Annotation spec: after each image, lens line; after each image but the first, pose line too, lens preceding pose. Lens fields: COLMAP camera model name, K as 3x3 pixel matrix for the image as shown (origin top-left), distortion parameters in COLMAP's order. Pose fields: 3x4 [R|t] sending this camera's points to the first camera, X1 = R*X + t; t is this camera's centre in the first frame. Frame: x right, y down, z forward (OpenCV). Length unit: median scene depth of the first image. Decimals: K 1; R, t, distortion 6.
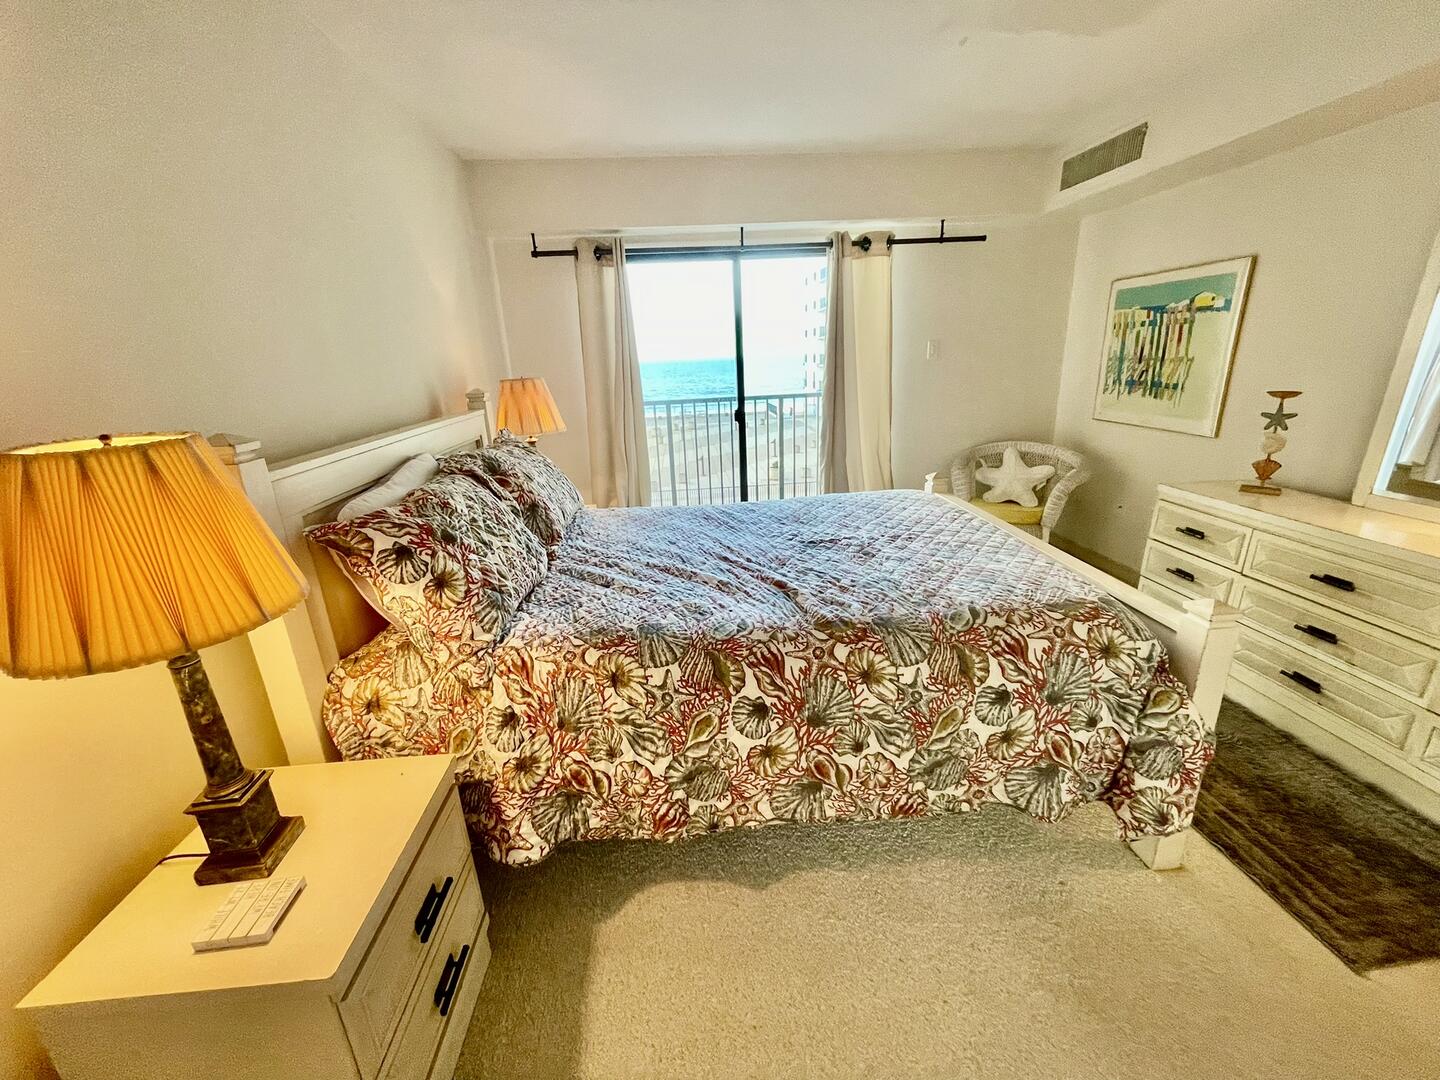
lens RADIAL K [[581.6, 0, 723.9], [0, 581.6, 551.7], [0, 0, 1]] dist [0.008255, -0.000662]
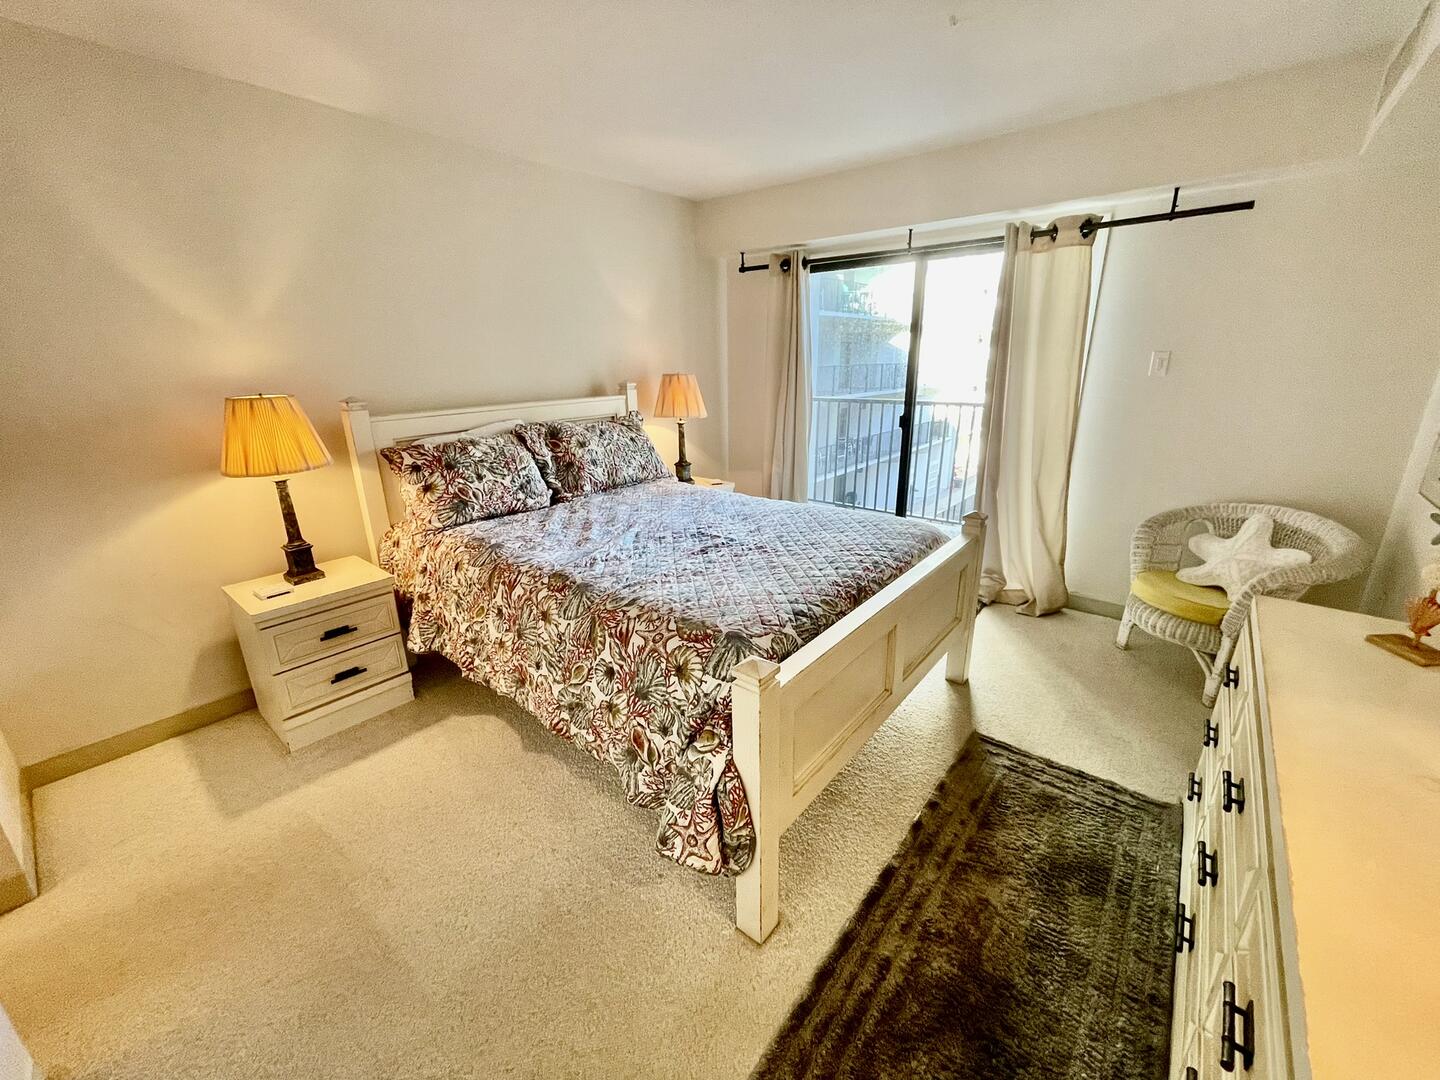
lens RADIAL K [[581.6, 0, 709.6], [0, 581.6, 545.6], [0, 0, 1]] dist [0.008255, -0.000662]
pose [[0.716000, 0.250242, -0.651708, 1.057153], [-0.238644, 0.965042, 0.108369, -0.140281], [0.656043, 0.077934, 0.750689, 0.179164]]
